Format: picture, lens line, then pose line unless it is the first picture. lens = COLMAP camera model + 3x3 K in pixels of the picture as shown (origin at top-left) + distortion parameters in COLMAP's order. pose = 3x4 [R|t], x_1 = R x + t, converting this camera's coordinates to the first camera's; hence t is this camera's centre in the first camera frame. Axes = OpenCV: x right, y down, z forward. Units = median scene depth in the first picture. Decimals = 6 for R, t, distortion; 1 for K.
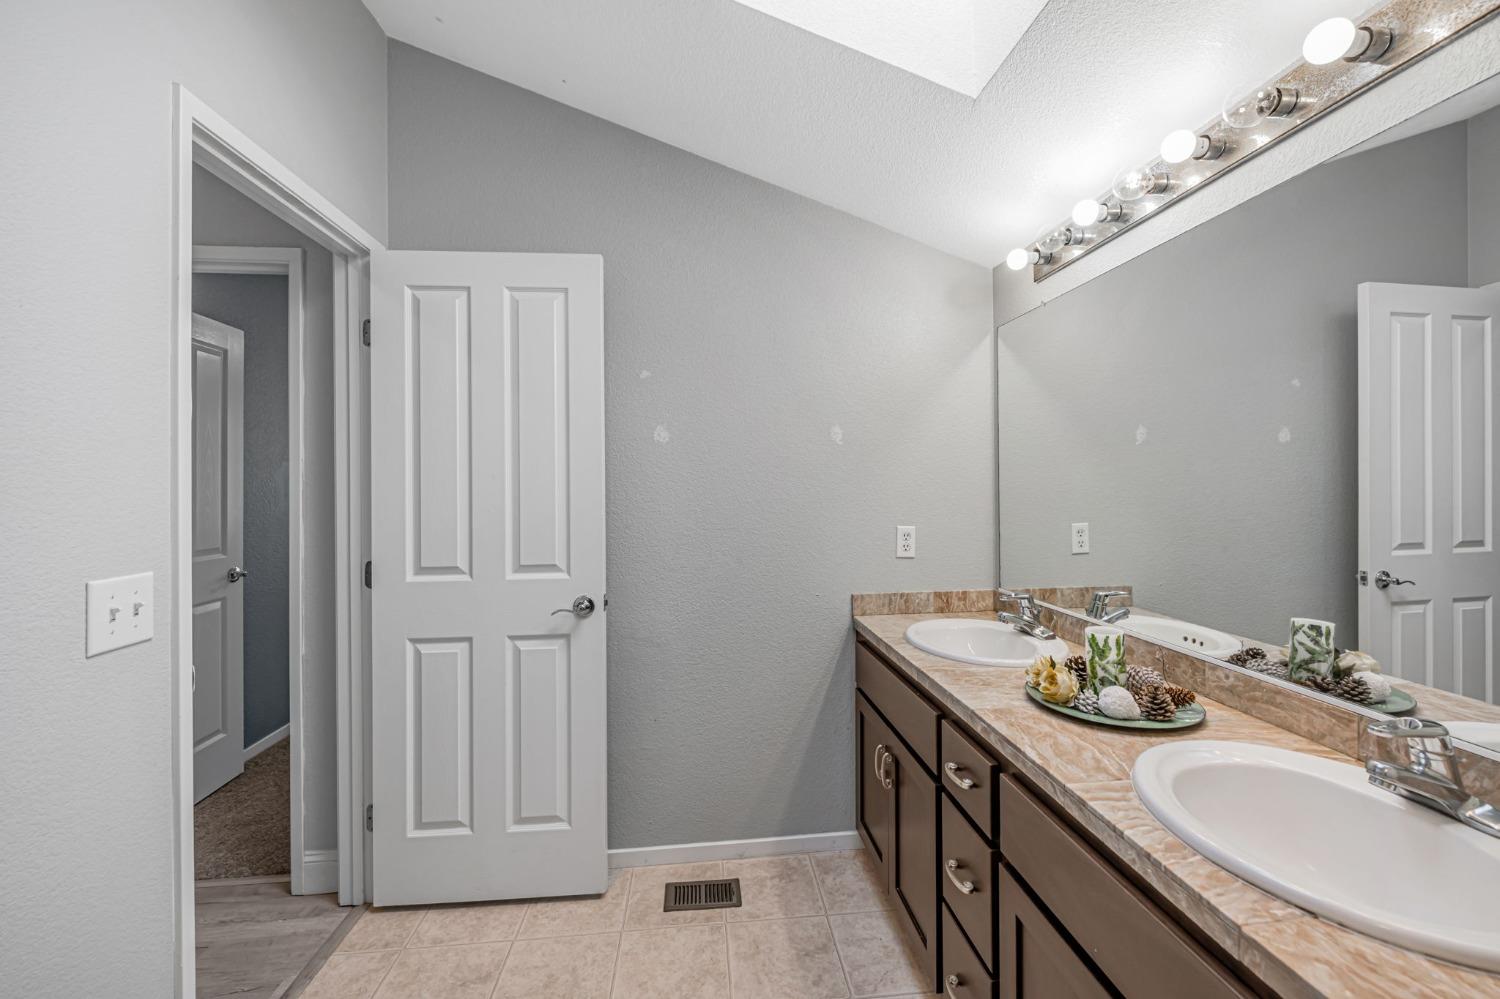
lens RADIAL K [[595.0, 0, 747.3], [0, 595.0, 490.5], [0, 0, 1]] dist [-0.000091, -0.000351]
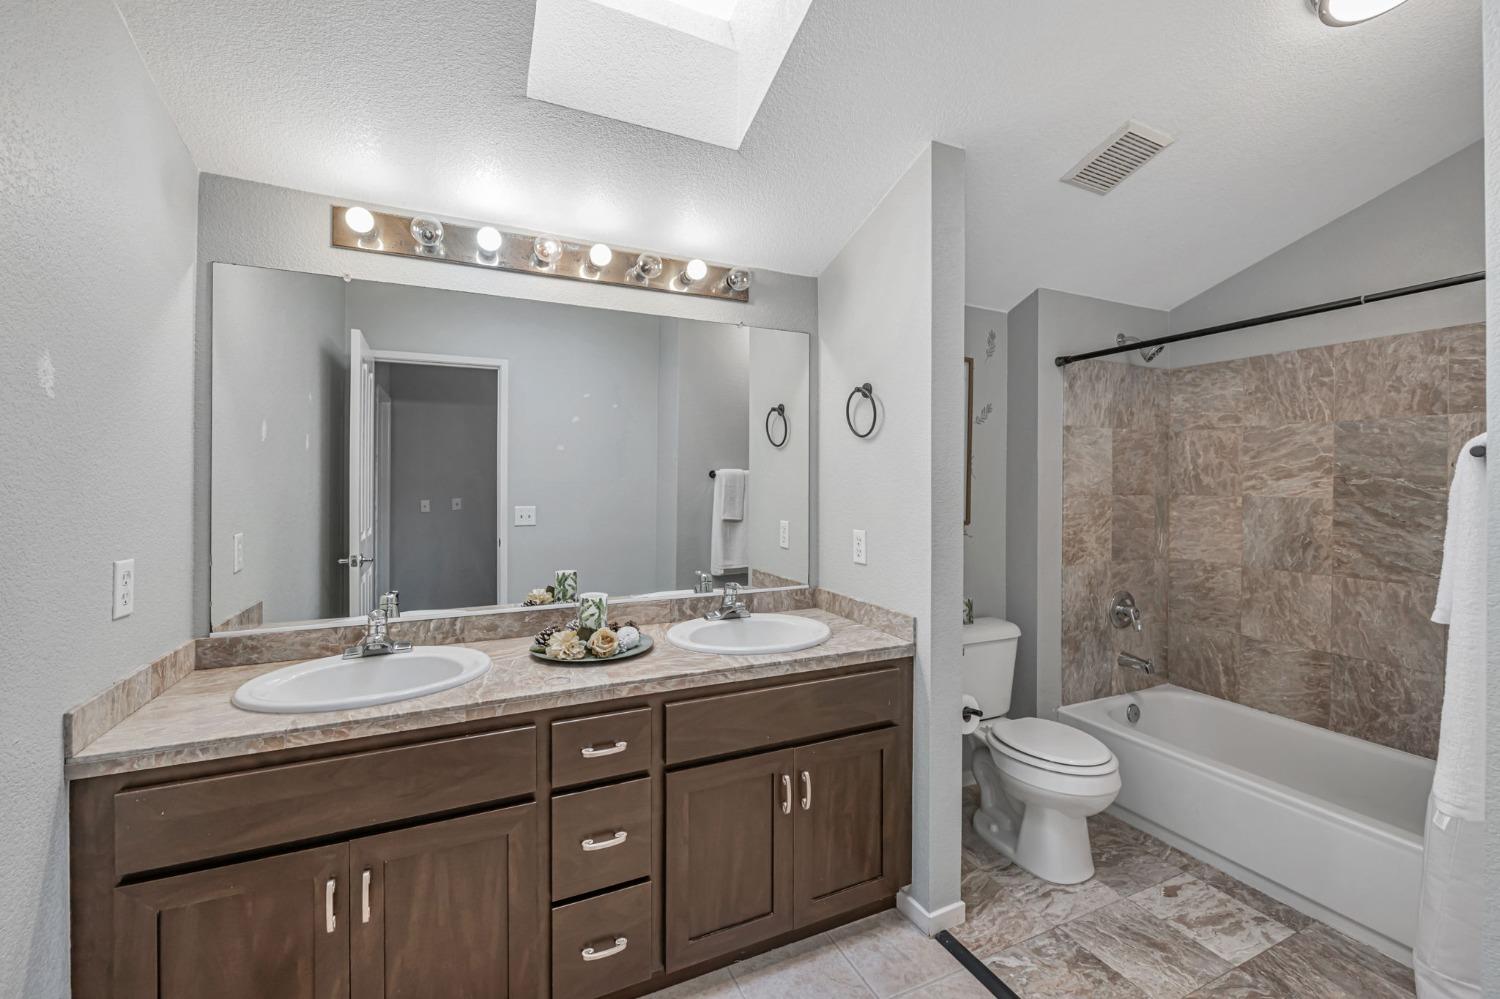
lens RADIAL K [[595.0, 0, 747.0], [0, 595.0, 492.0], [0, 0, 1]] dist [-0.000091, -0.000351]
pose [[-0.326132, -0.008882, 0.945283, -0.914789], [-0.001851, 0.999960, 0.008757, -0.017415], [-0.945323, 0.001106, -0.326135, 1.284248]]
